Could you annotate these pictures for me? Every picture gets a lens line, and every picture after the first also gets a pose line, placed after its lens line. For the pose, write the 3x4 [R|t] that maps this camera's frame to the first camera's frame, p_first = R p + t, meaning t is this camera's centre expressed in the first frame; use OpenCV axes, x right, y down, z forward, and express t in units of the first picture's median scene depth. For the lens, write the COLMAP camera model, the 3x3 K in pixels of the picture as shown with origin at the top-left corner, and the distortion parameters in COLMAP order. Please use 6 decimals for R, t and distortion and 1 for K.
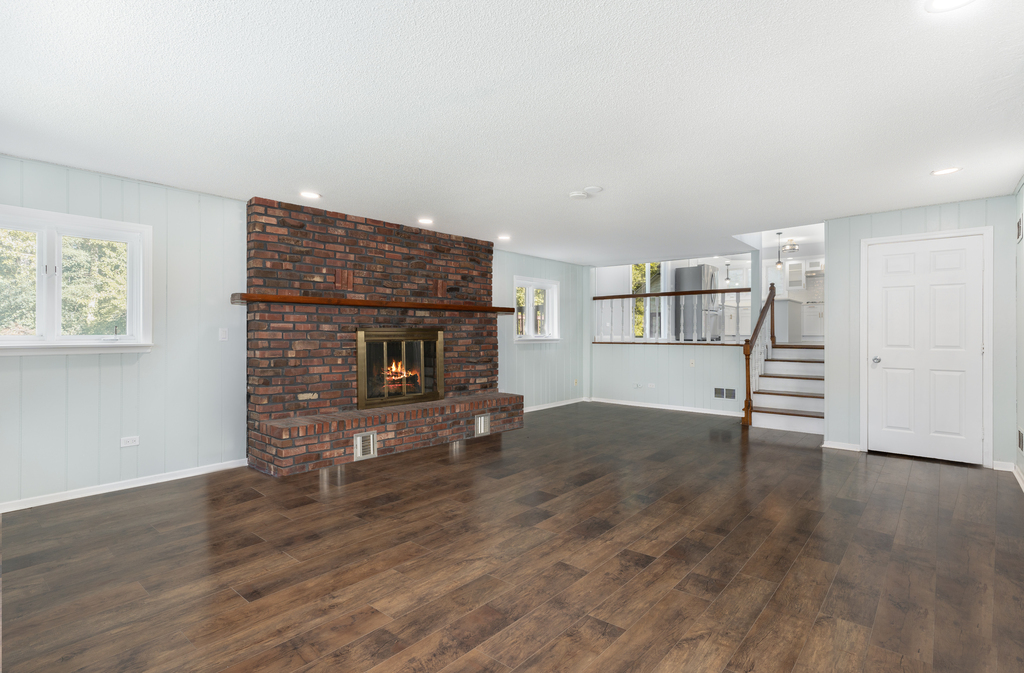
lens RADIAL K [[494.6, 0, 510.6], [0, 494.6, 332.2], [0, 0, 1]] dist [0.001050, 0.000121]
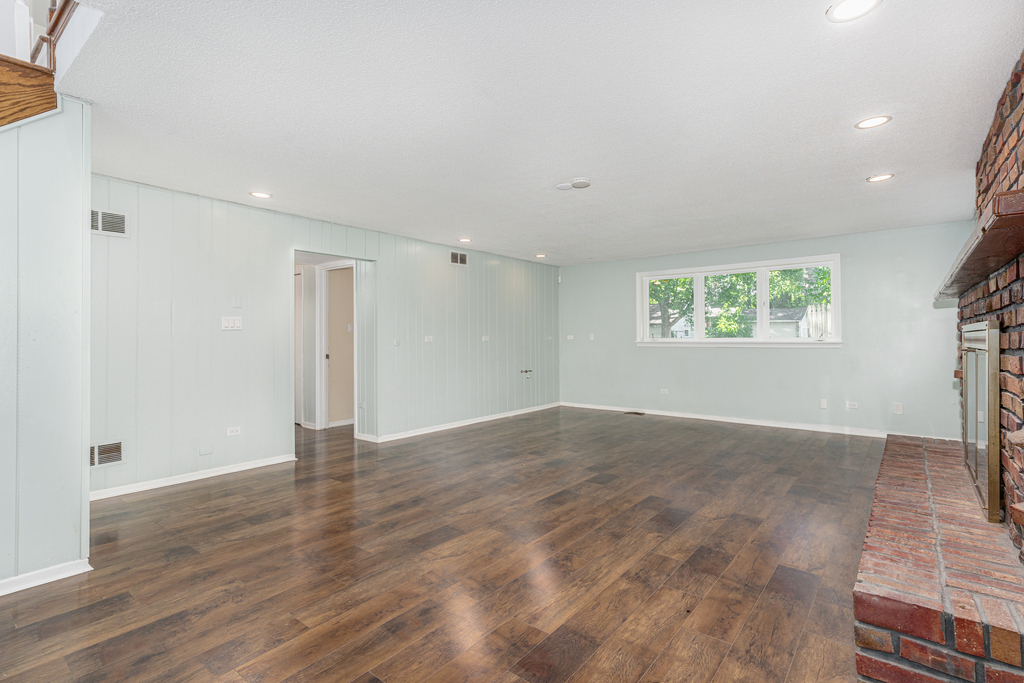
lens RADIAL K [[494.6, 0, 513.7], [0, 494.6, 335.6], [0, 0, 1]] dist [0.001050, 0.000121]
pose [[-0.999738, 0.002384, -0.022760, 0.262148], [0.002132, 0.999936, 0.011085, -0.018466], [0.022785, 0.011034, -0.999679, 1.969693]]
